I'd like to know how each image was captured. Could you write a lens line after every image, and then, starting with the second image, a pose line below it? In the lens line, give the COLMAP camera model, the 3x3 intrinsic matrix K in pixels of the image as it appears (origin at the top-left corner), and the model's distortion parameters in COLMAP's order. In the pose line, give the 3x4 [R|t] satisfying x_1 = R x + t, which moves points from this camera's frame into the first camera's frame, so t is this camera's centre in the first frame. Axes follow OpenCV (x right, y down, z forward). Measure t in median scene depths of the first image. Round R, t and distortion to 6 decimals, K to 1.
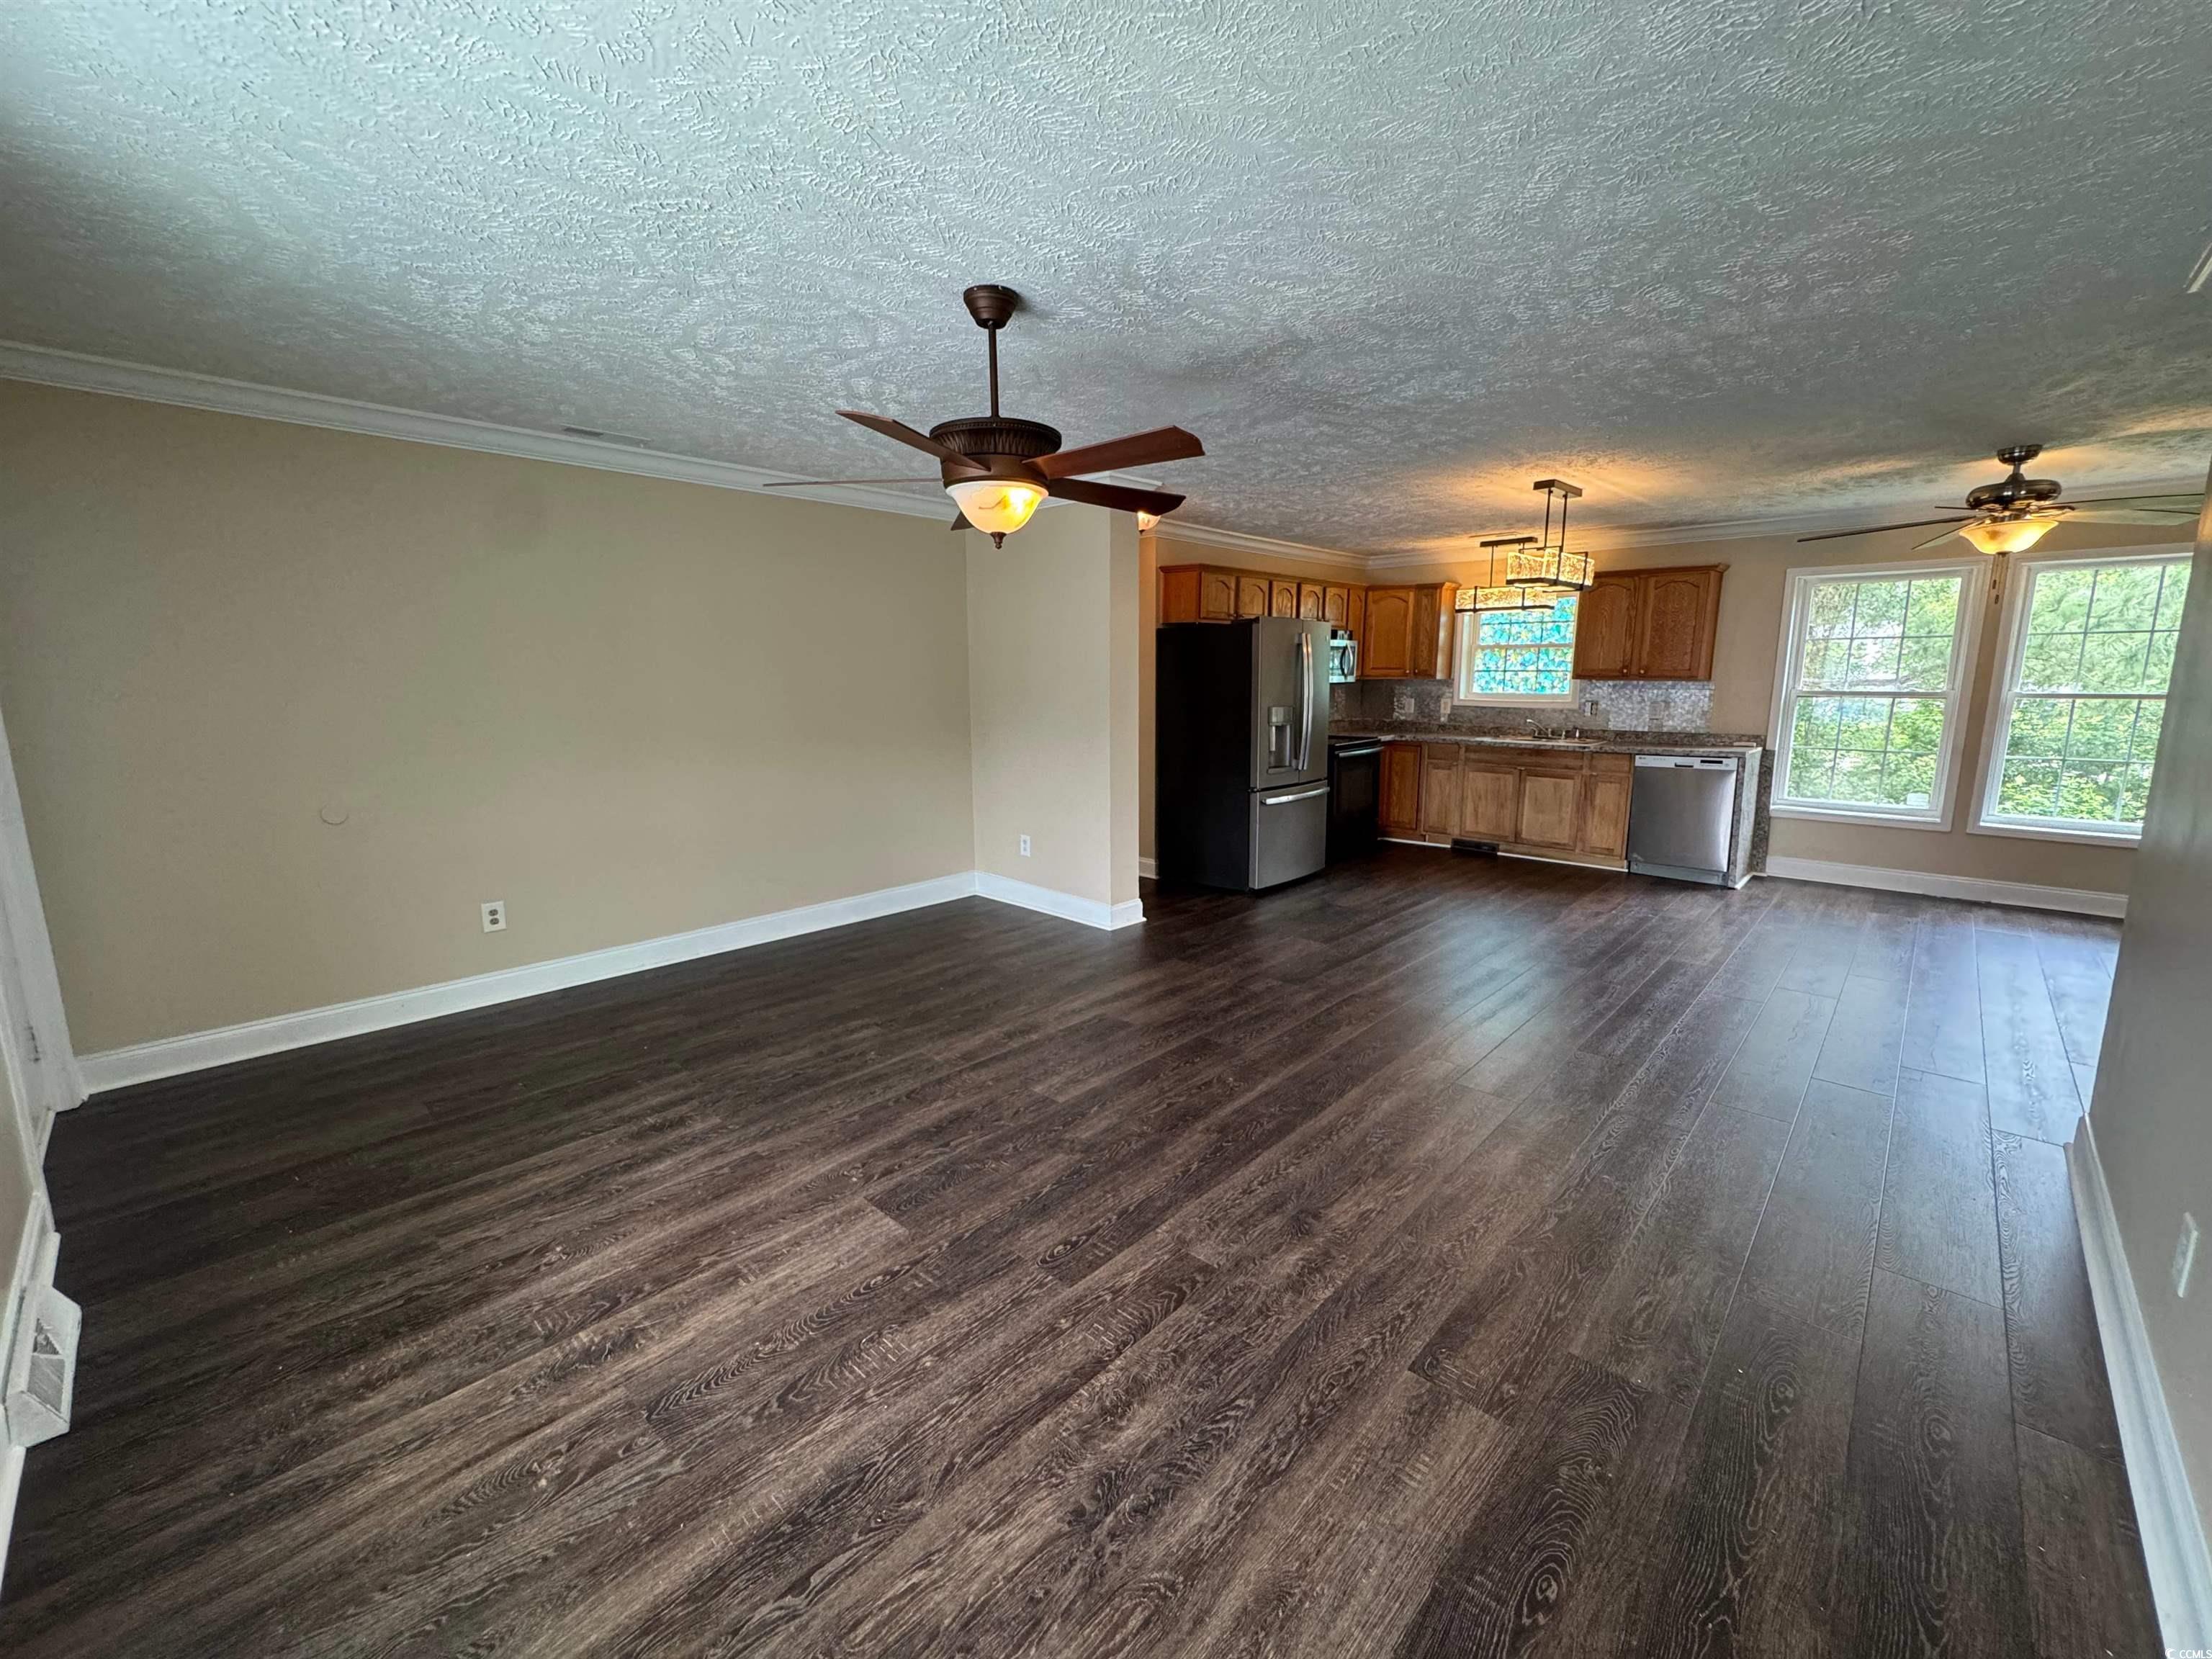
lens RADIAL K [[887.8, 0, 1108.8], [0, 887.8, 828.4], [0, 0, 1]] dist [-0.000752, -0.000231]
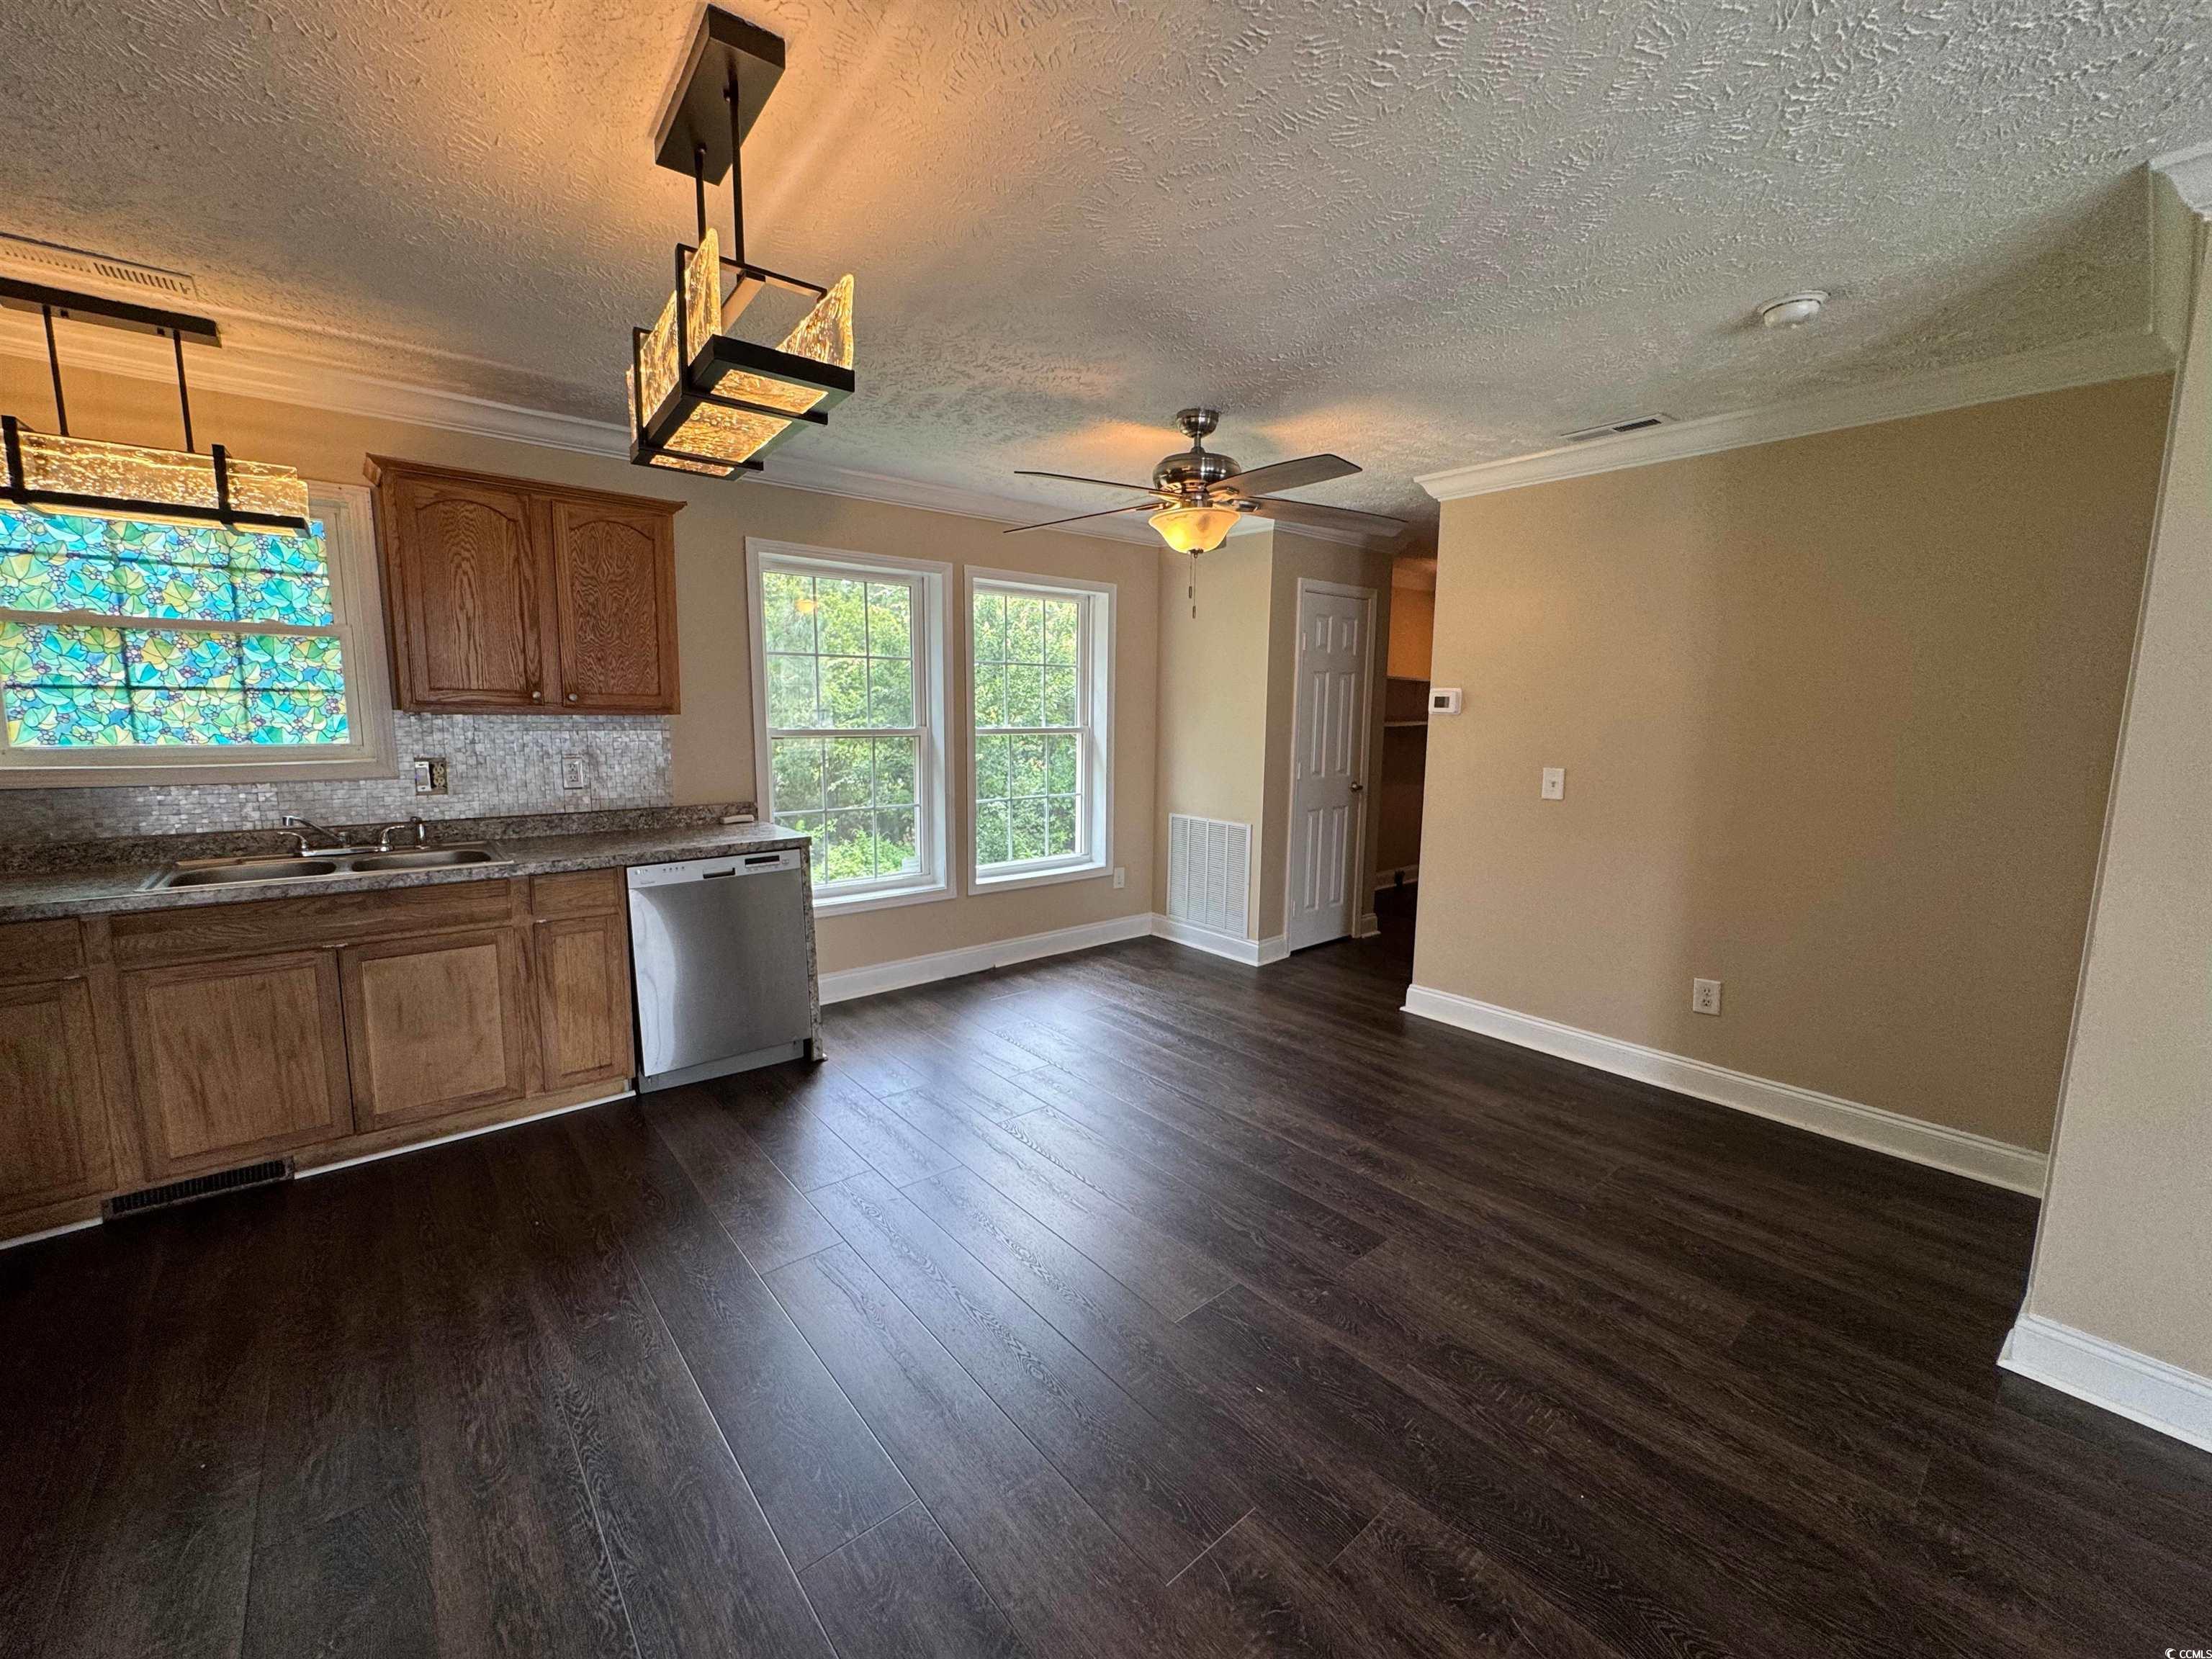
lens RADIAL K [[887.8, 0, 1108.8], [0, 887.8, 828.4], [0, 0, 1]] dist [-0.000752, -0.000231]
pose [[0.110208, -0.130118, 0.985354, 0.338639], [0.158004, 0.981080, 0.111881, -0.271248], [-0.981269, 0.143360, 0.128682, 1.570674]]
